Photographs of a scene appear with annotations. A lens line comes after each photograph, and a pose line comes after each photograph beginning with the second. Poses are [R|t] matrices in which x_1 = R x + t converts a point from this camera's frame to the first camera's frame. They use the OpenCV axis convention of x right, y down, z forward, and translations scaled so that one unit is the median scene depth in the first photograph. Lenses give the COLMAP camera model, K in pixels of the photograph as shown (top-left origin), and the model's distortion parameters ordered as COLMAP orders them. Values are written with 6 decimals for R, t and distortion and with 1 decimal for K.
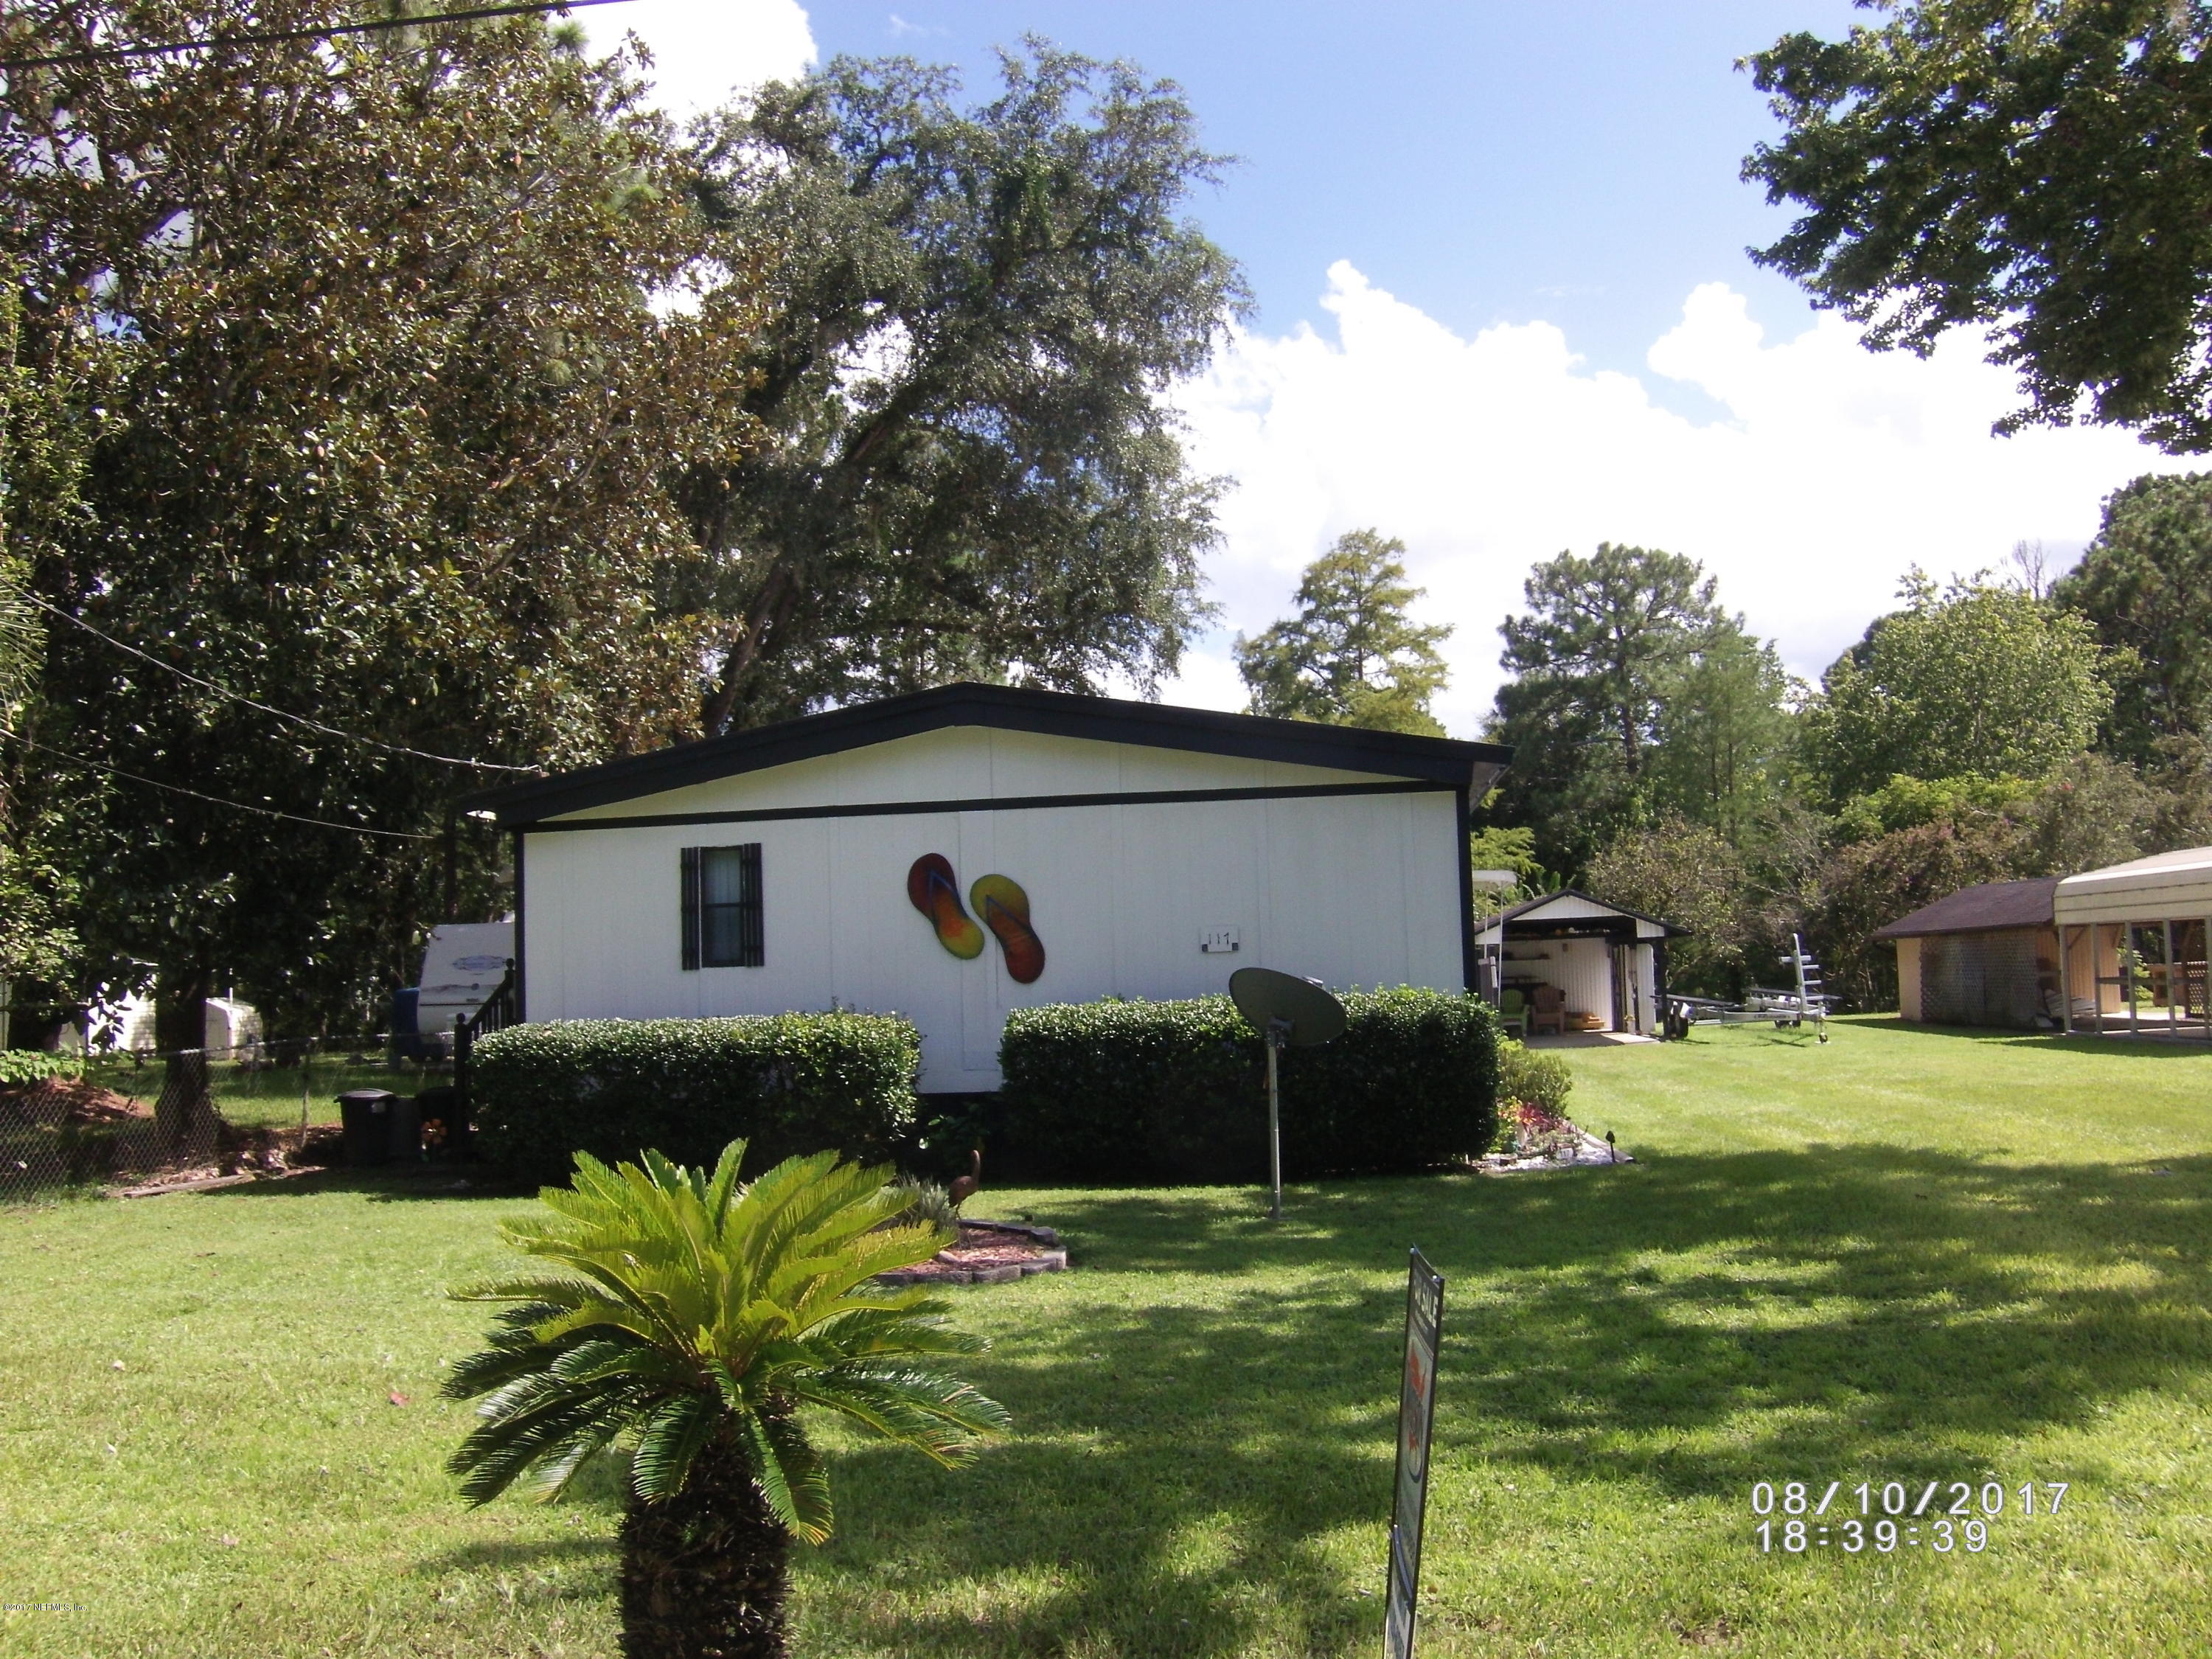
lens RADIAL K [[1827.9, 0, 1106.0], [0, 1827.9, 829.5], [0, 0, 1]] dist [-0.226001, 0.333198]
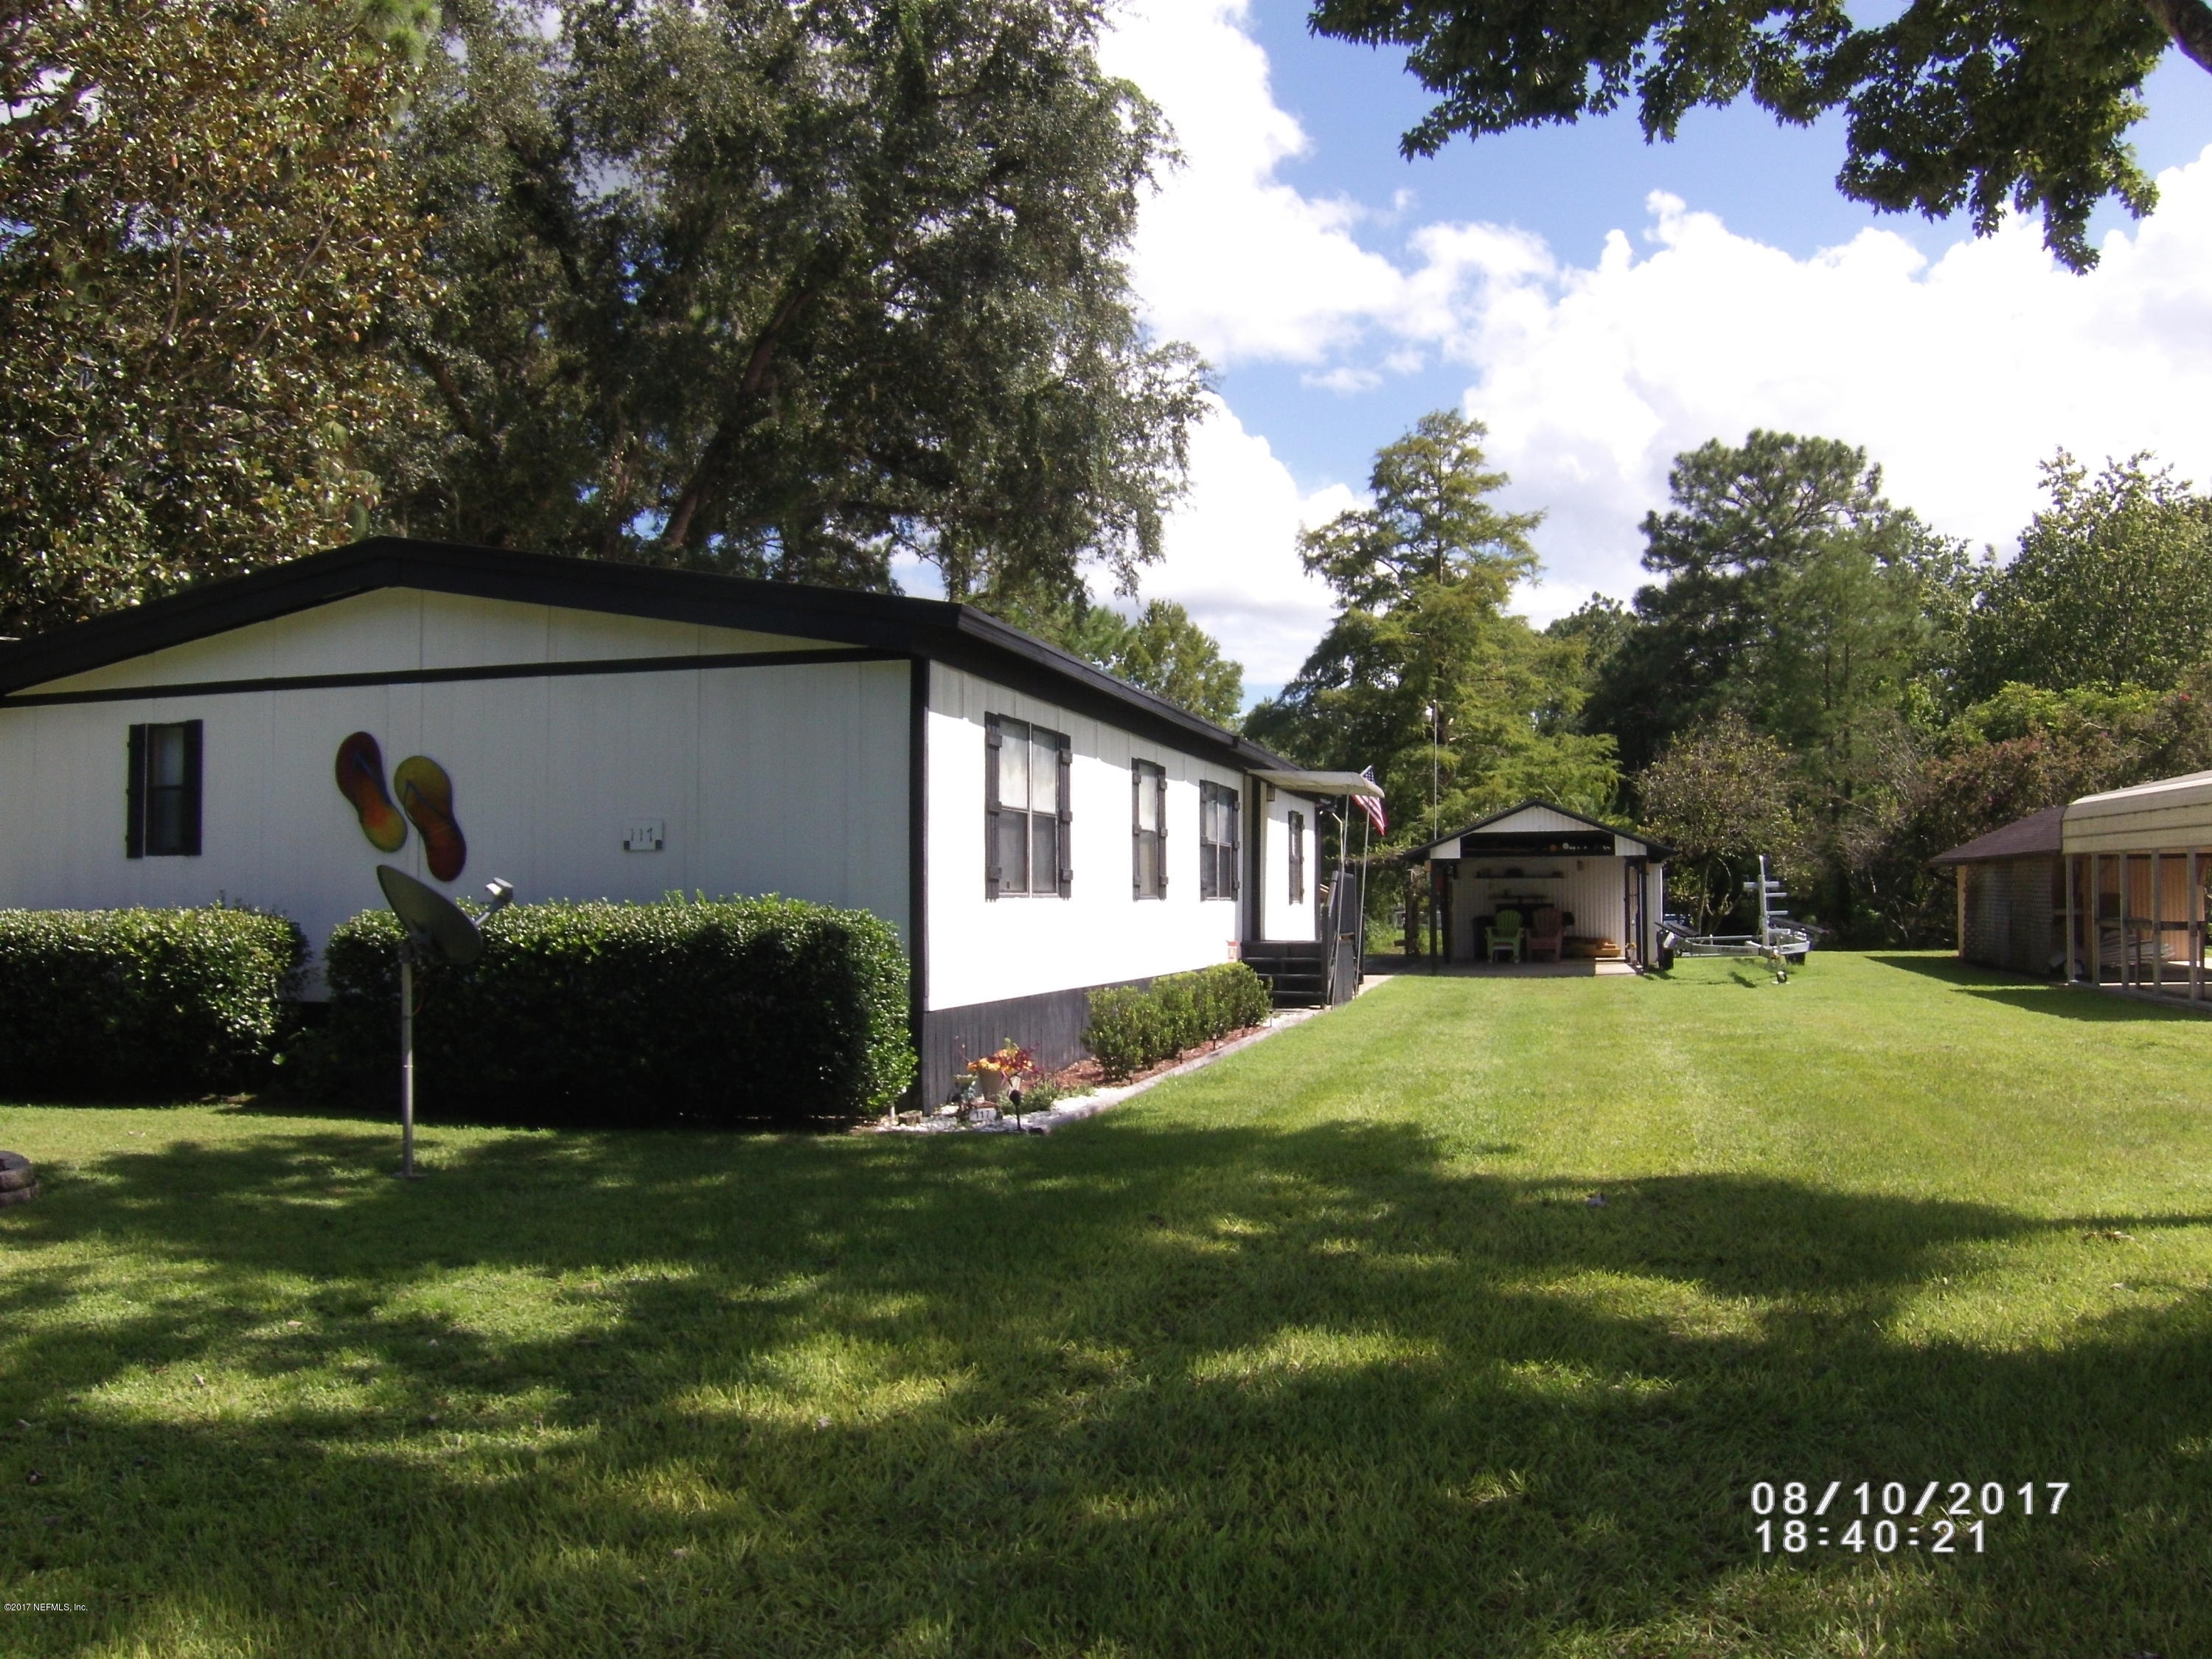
lens RADIAL K [[1816.7, 0, 1106.0], [0, 1816.7, 829.5], [0, 0, 1]] dist [-0.179342, 0.121434]
pose [[0.989053, 0.021351, -0.146011, 0.114024], [-0.013876, 0.998549, 0.052026, 0.003217], [0.146910, -0.049431, 0.987914, 0.060974]]
